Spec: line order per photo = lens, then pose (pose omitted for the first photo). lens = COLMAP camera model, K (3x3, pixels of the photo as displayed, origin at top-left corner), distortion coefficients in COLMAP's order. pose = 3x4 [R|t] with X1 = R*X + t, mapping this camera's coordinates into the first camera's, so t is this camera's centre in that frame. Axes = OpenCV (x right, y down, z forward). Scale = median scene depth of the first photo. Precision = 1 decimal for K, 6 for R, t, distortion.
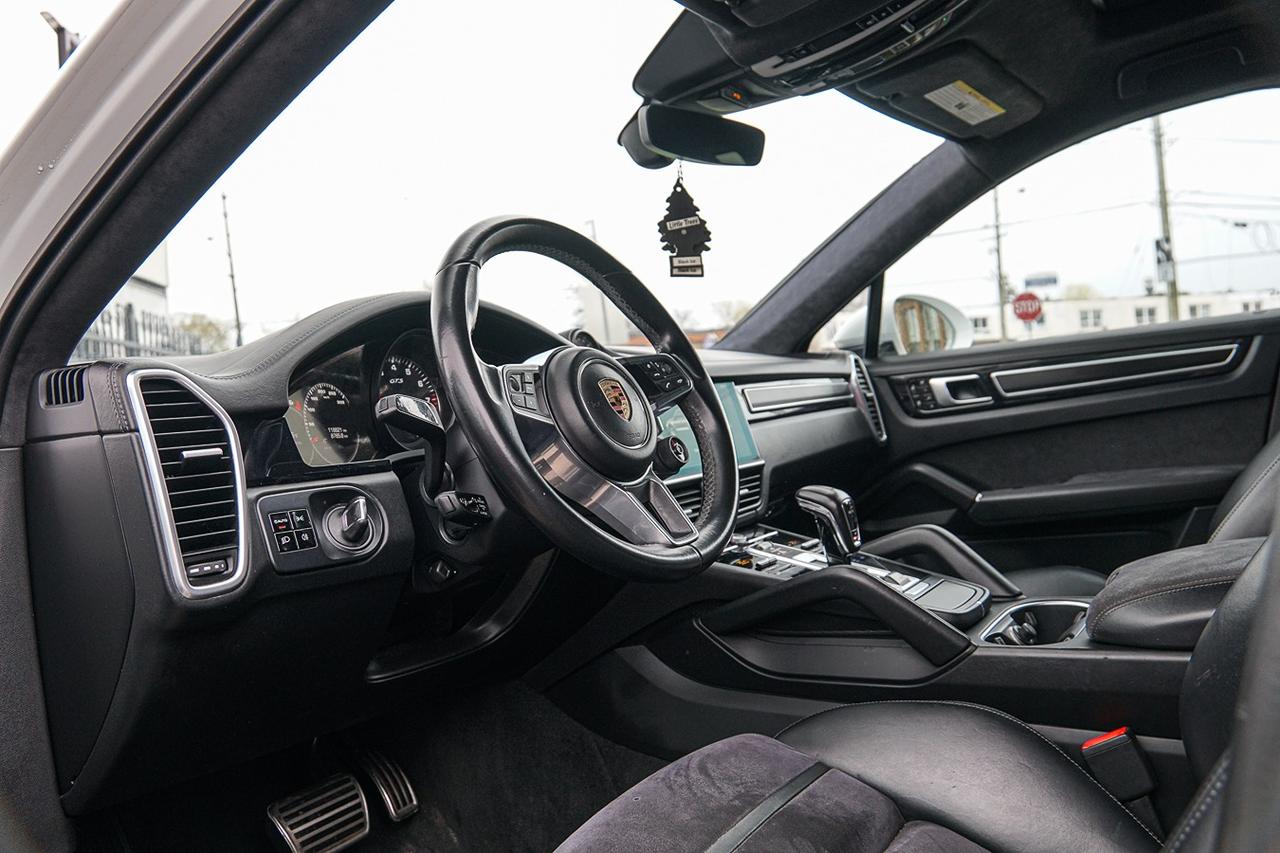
lens RADIAL K [[1002.6, 0, 632.3], [0, 1002.6, 437.4], [0, 0, 1]] dist [-0.133335, 0.103718]
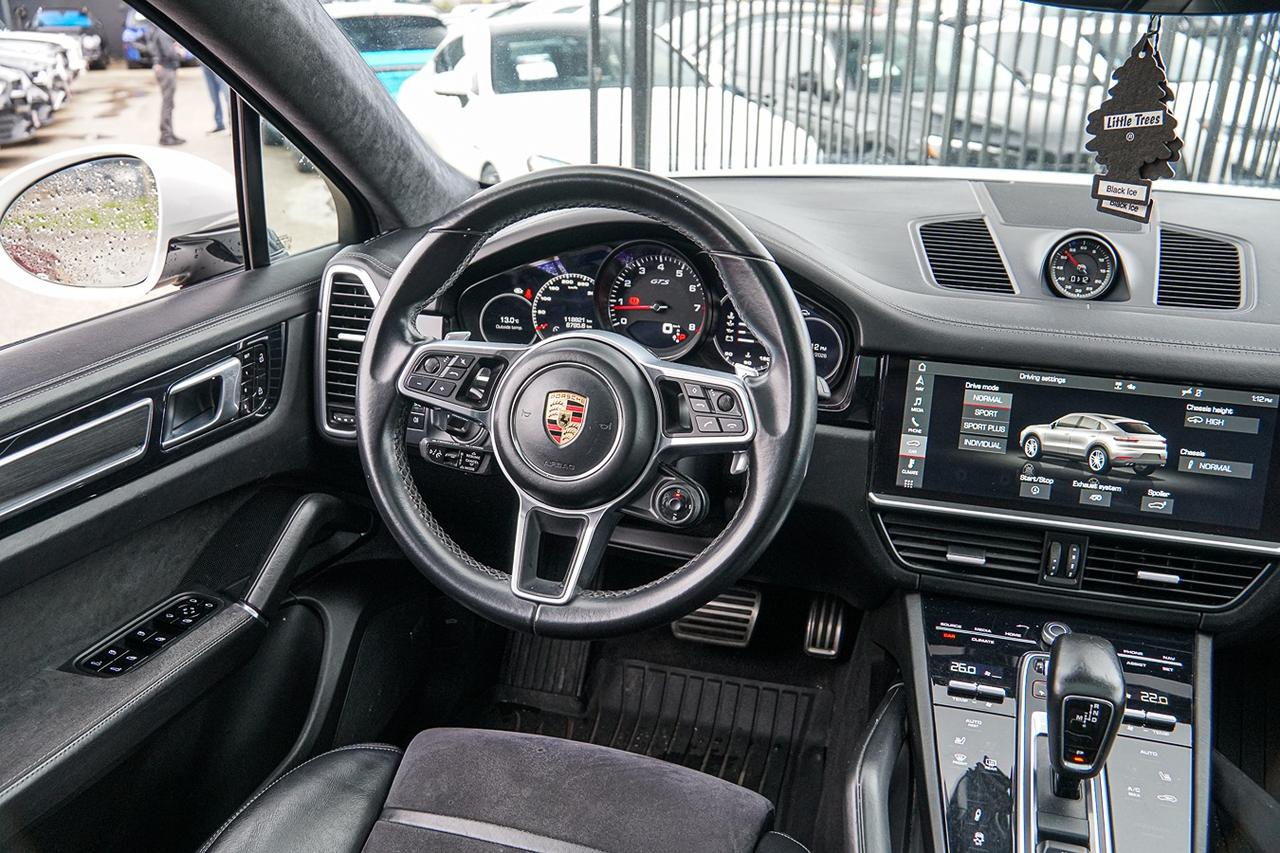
lens RADIAL K [[1002.6, 0, 632.4], [0, 1002.6, 427.8], [0, 0, 1]] dist [-0.133335, 0.103718]
pose [[0.280258, 0.442768, -0.851711, 0.389271], [-0.050653, 0.892854, 0.447489, -0.221826], [0.958587, -0.082271, 0.272657, 0.439526]]
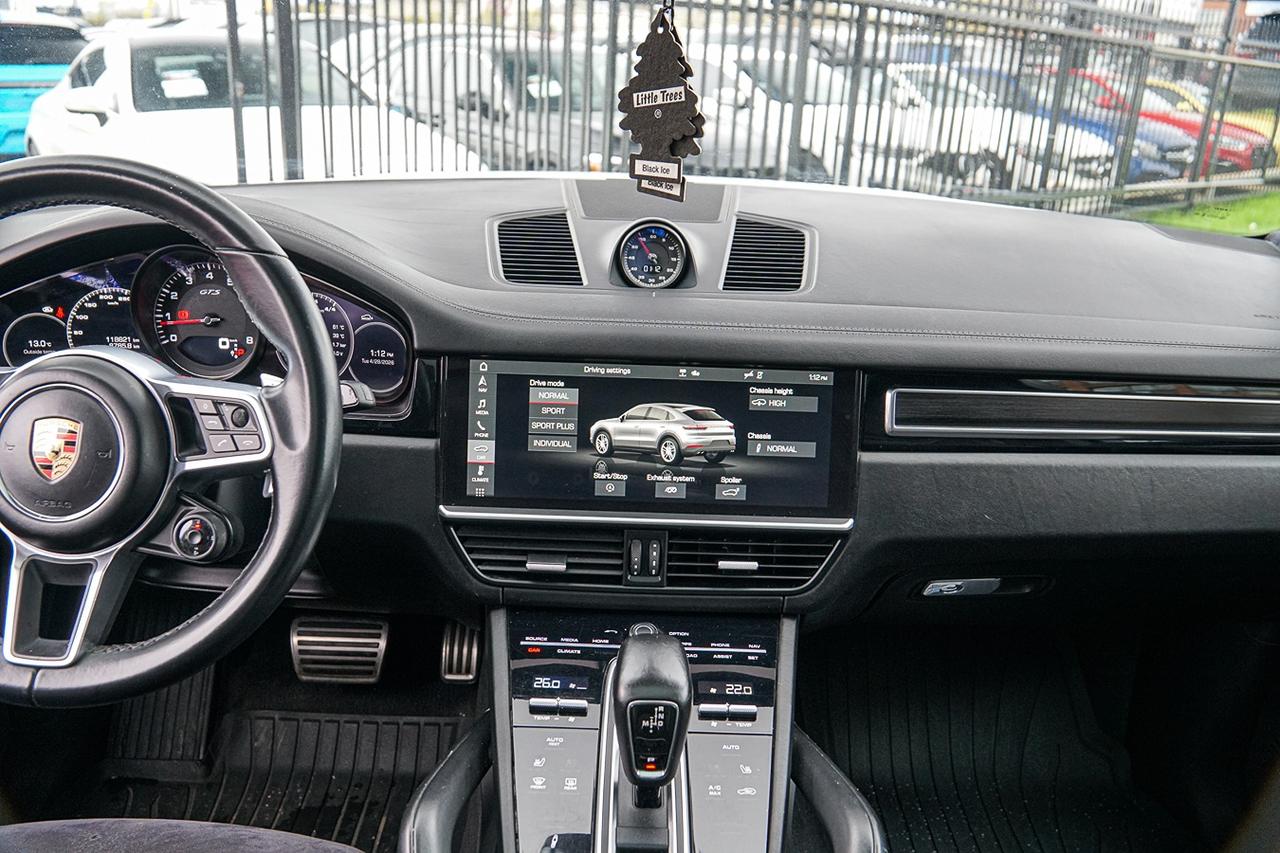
lens RADIAL K [[1002.6, 0, 631.0], [0, 1002.6, 426.0], [0, 0, 1]] dist [-0.133335, 0.103718]
pose [[0.544890, 0.392359, -0.741046, 0.389618], [-0.108006, 0.909248, 0.401999, -0.204519], [0.831523, -0.139007, 0.537817, 0.519116]]
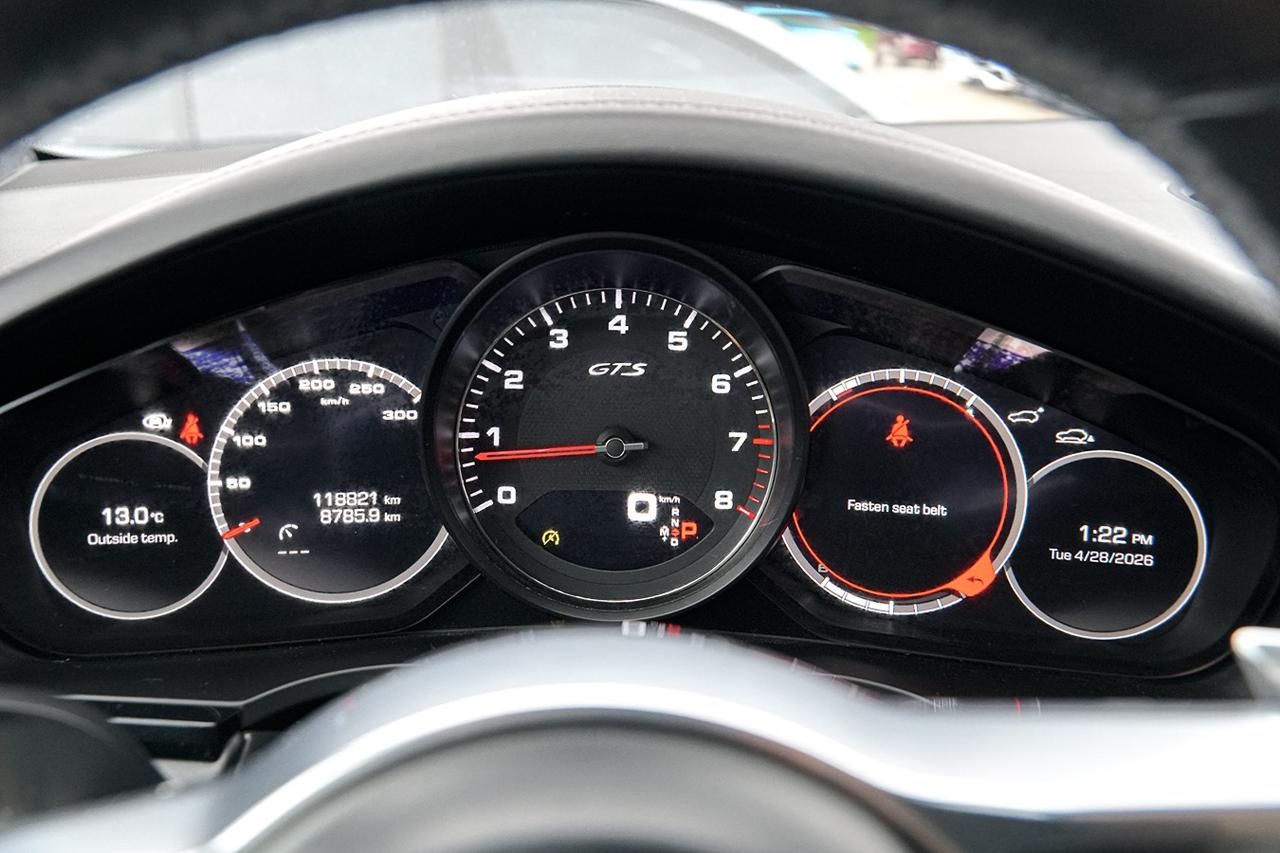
lens RADIAL K [[1272.8, 0, 633.1], [0, 1272.8, 425.7], [0, 0, 1]] dist [-0.053196, 0.000000]
pose [[0.542648, 0.340466, -0.767864, 0.046717], [-0.088911, 0.932314, 0.350549, -0.111662], [0.835241, -0.121953, 0.536190, 0.492603]]
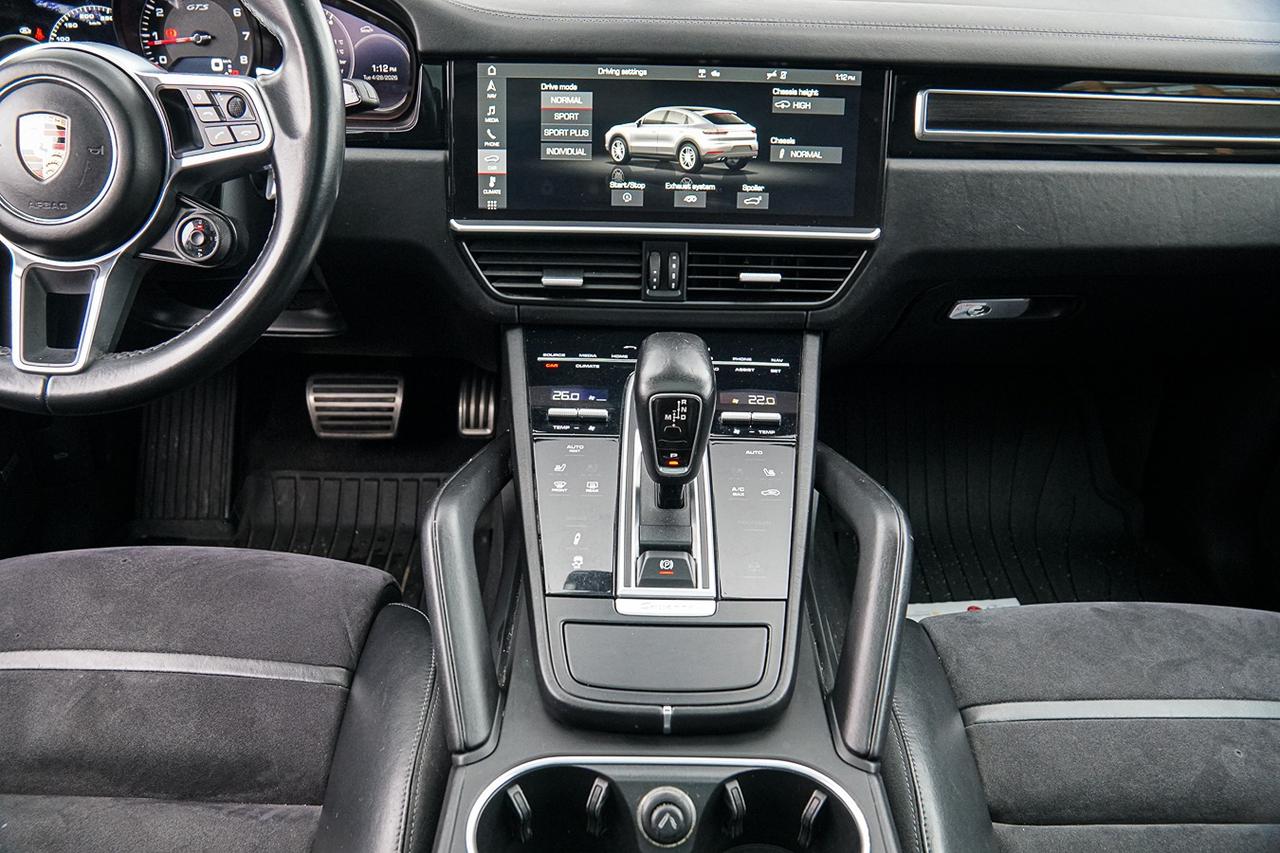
lens RADIAL K [[1002.6, 0, 630.2], [0, 1002.6, 420.4], [0, 0, 1]] dist [-0.133335, 0.103718]
pose [[0.541641, 0.515605, -0.663910, 0.398215], [-0.090256, 0.820901, 0.563893, -0.158166], [0.835750, -0.245506, 0.491170, 0.515546]]
